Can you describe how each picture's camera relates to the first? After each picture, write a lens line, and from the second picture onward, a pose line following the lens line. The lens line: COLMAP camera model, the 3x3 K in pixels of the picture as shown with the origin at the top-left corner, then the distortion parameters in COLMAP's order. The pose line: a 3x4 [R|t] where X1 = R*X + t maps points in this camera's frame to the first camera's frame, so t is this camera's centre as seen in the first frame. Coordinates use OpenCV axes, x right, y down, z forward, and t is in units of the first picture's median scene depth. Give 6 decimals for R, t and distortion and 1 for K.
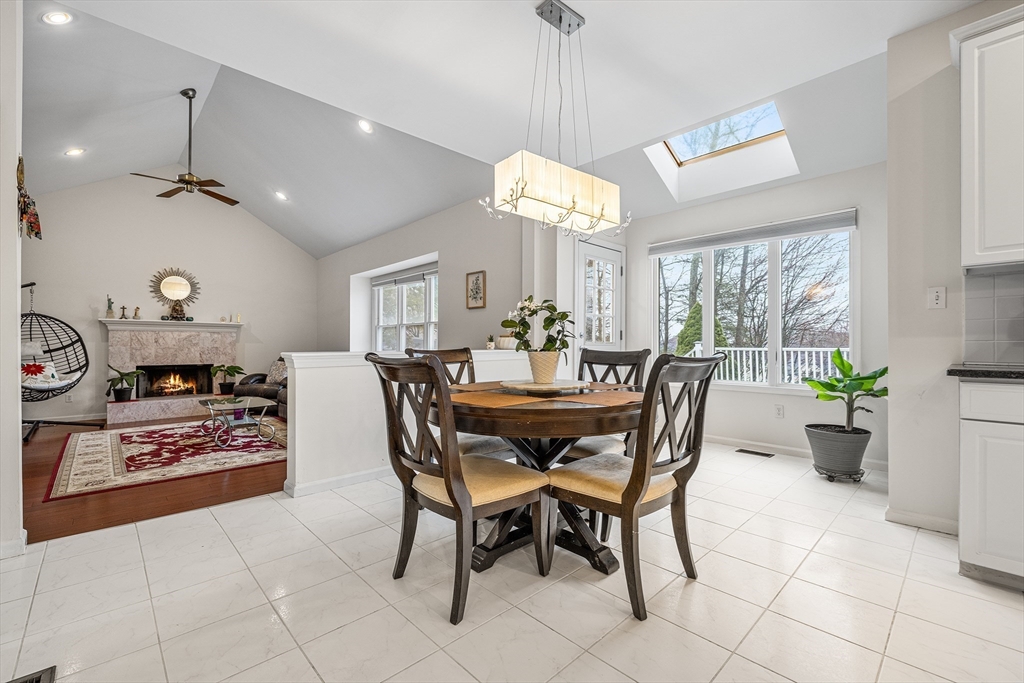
lens RADIAL K [[436.6, 0, 512.2], [0, 436.6, 343.3], [0, 0, 1]] dist [0.000396, -0.000417]
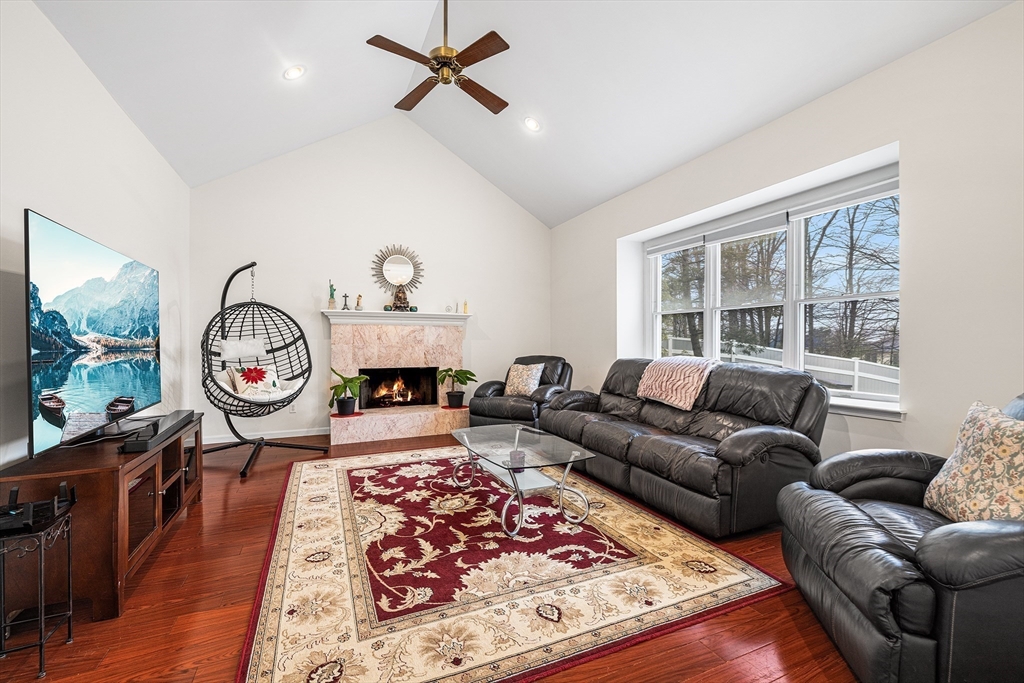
lens RADIAL K [[436.6, 0, 511.3], [0, 436.6, 342.7], [0, 0, 1]] dist [0.000396, -0.000417]
pose [[0.942201, -0.001918, -0.335042, -0.350970], [0.004169, 0.999973, 0.005998, 0.000512], [0.335022, -0.007049, 0.942184, 0.362920]]
